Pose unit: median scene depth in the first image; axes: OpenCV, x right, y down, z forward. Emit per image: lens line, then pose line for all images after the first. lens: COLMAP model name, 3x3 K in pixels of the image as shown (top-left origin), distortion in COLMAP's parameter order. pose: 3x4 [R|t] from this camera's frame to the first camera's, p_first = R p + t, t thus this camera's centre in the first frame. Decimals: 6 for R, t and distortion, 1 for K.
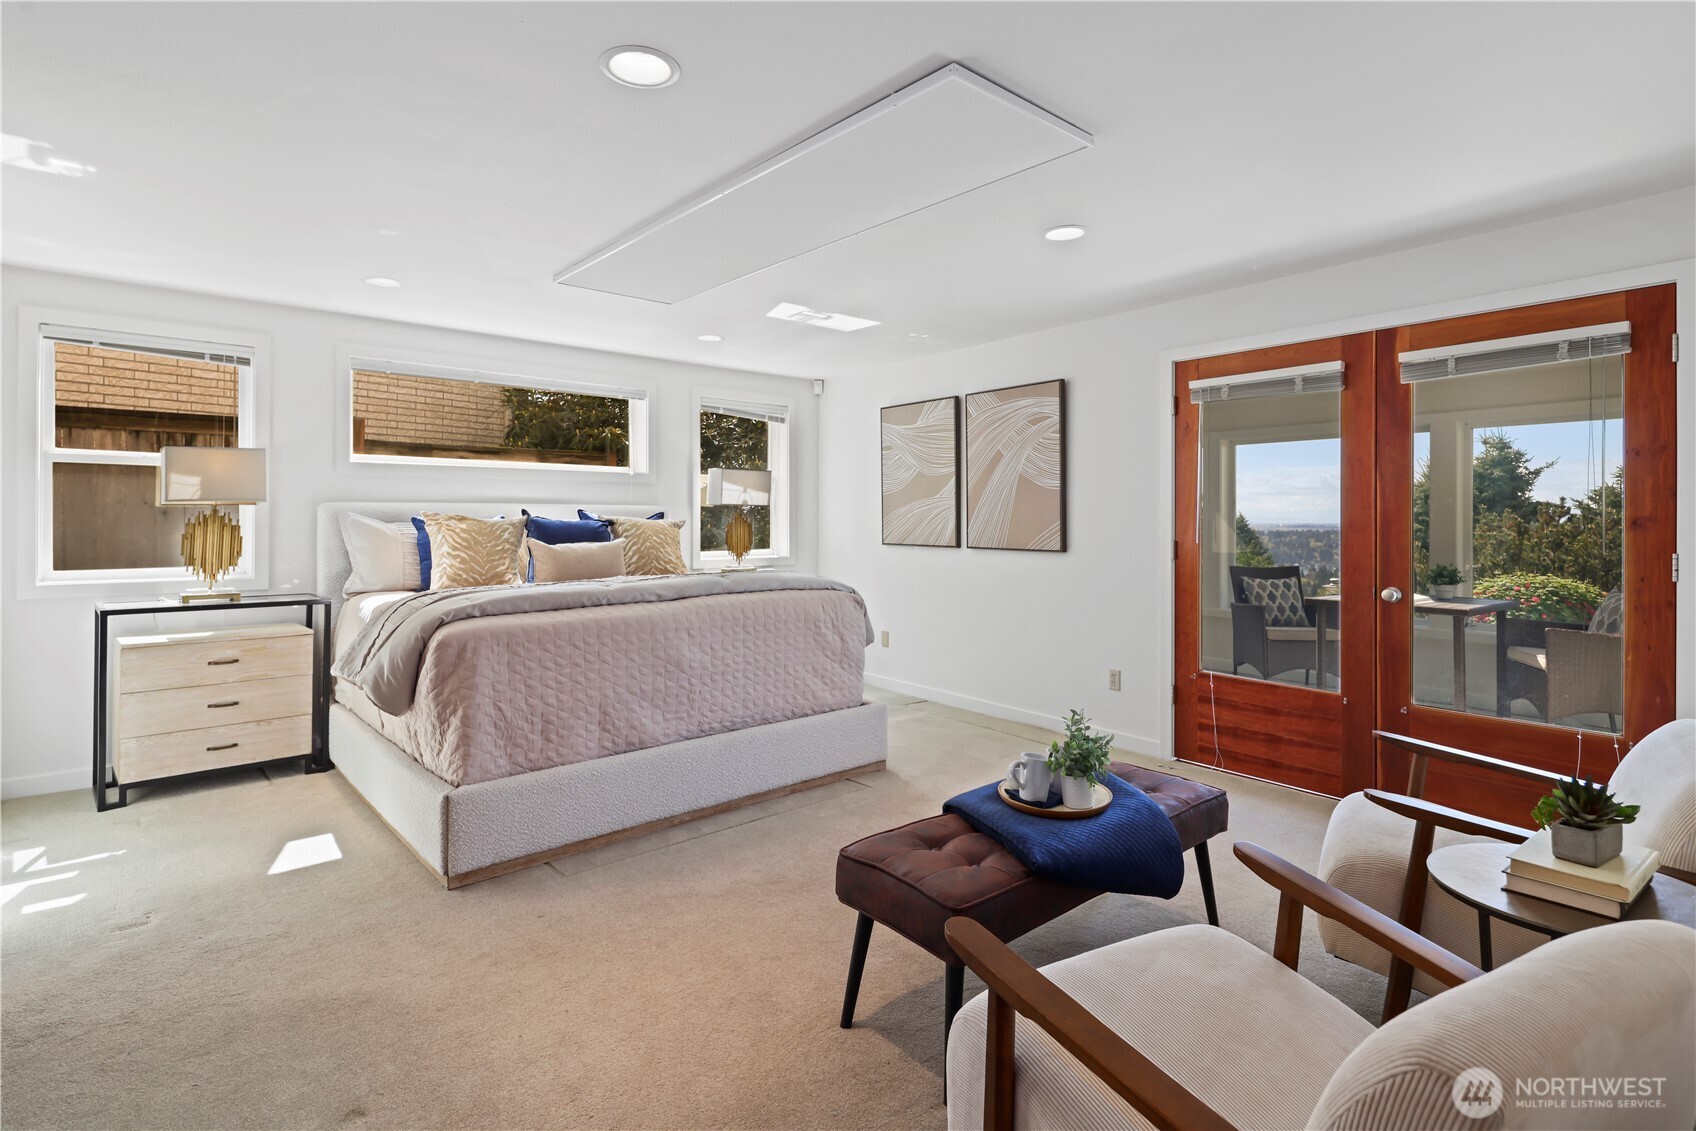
lens RADIAL K [[825.8, 0, 853.0], [0, 825.8, 532.9], [0, 0, 1]] dist [0.001751, -0.007827]
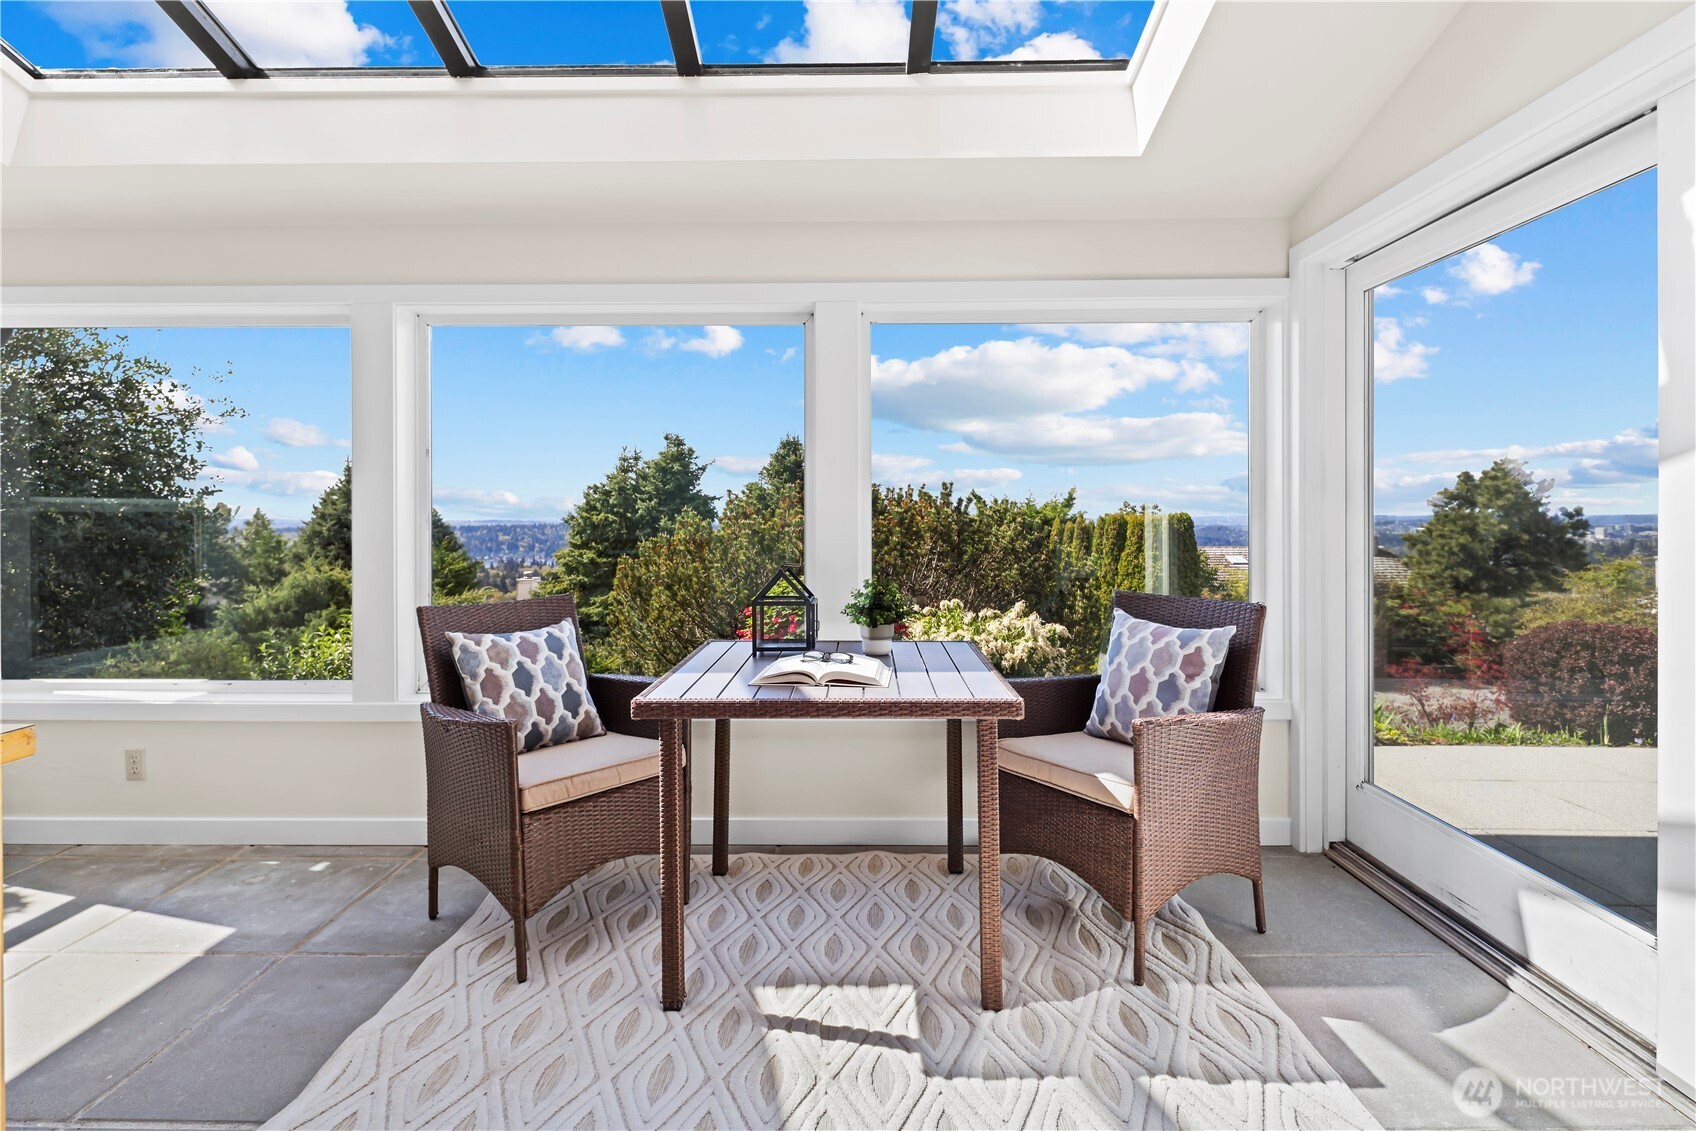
lens RADIAL K [[839.2, 0, 848.4], [0, 839.2, 509.3], [0, 0, 1]] dist [0.000204, -0.010084]
pose [[0.622711, 0.000313, 0.782452, 0.281674], [0.017106, 0.999755, -0.014014, 0.003376], [-0.782265, 0.022111, 0.622554, 0.610536]]
